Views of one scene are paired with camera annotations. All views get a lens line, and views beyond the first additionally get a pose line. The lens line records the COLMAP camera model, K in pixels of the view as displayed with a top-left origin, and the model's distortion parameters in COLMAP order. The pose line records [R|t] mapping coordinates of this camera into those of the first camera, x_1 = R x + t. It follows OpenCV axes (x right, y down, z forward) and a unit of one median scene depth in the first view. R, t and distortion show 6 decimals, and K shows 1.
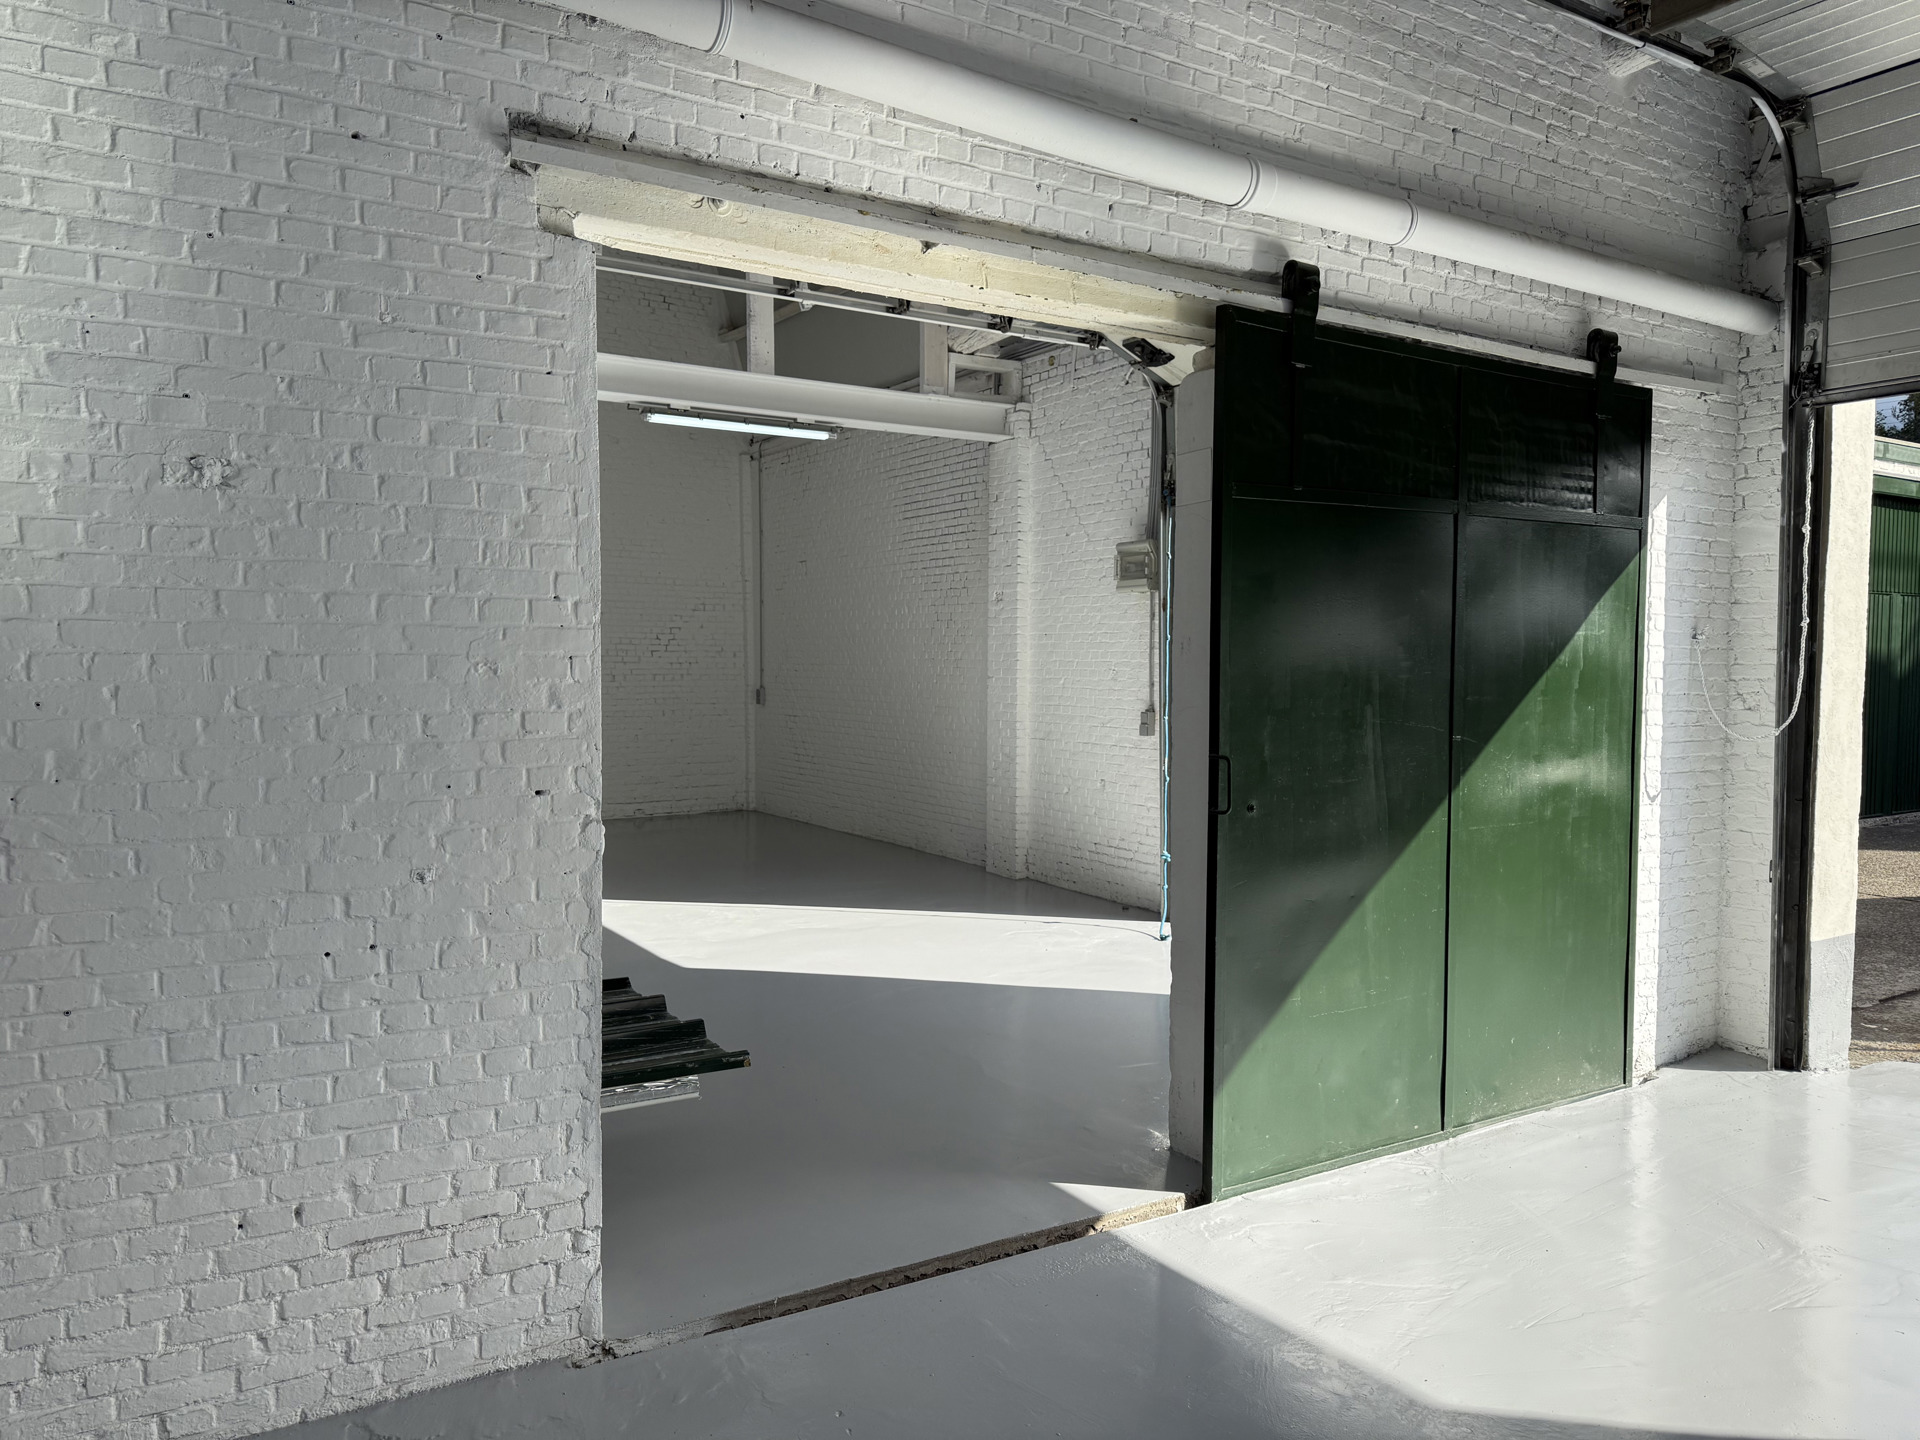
lens RADIAL K [[1353.1, 0, 955.9], [0, 1353.1, 716.3], [0, 0, 1]] dist [0.060698, -0.078478]
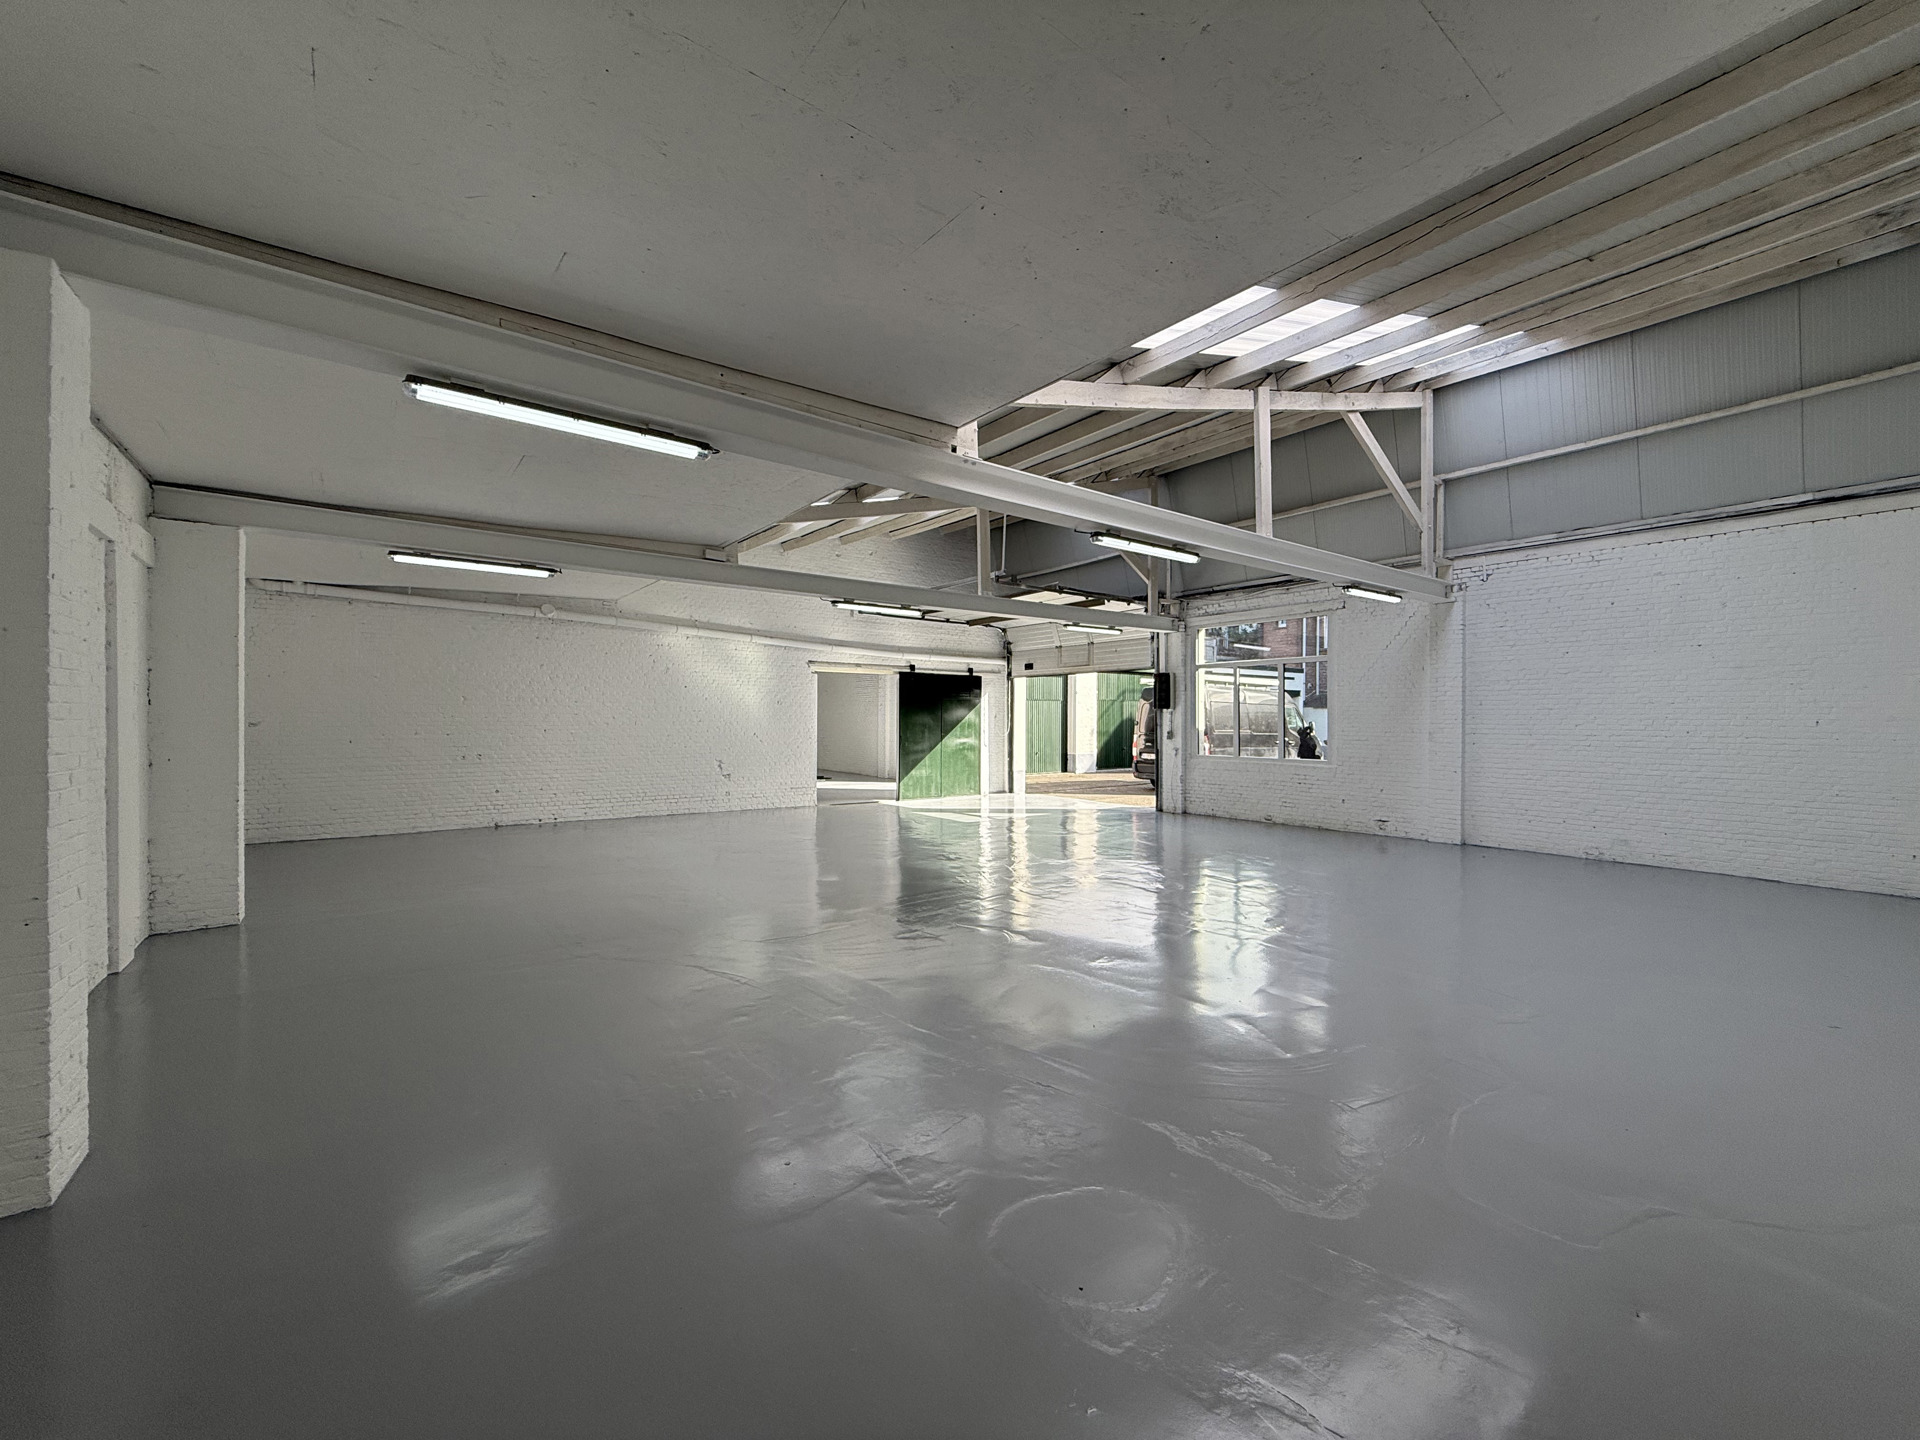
lens RADIAL K [[766.3, 0, 959.0], [0, 766.3, 722.1], [0, 0, 1]] dist [-0.001132, 0.000407]
pose [[0.995140, -0.005007, 0.098340, 0.086667], [0.007635, 0.999623, -0.026365, 0.047717], [-0.098171, 0.026988, 0.994804, -2.360256]]
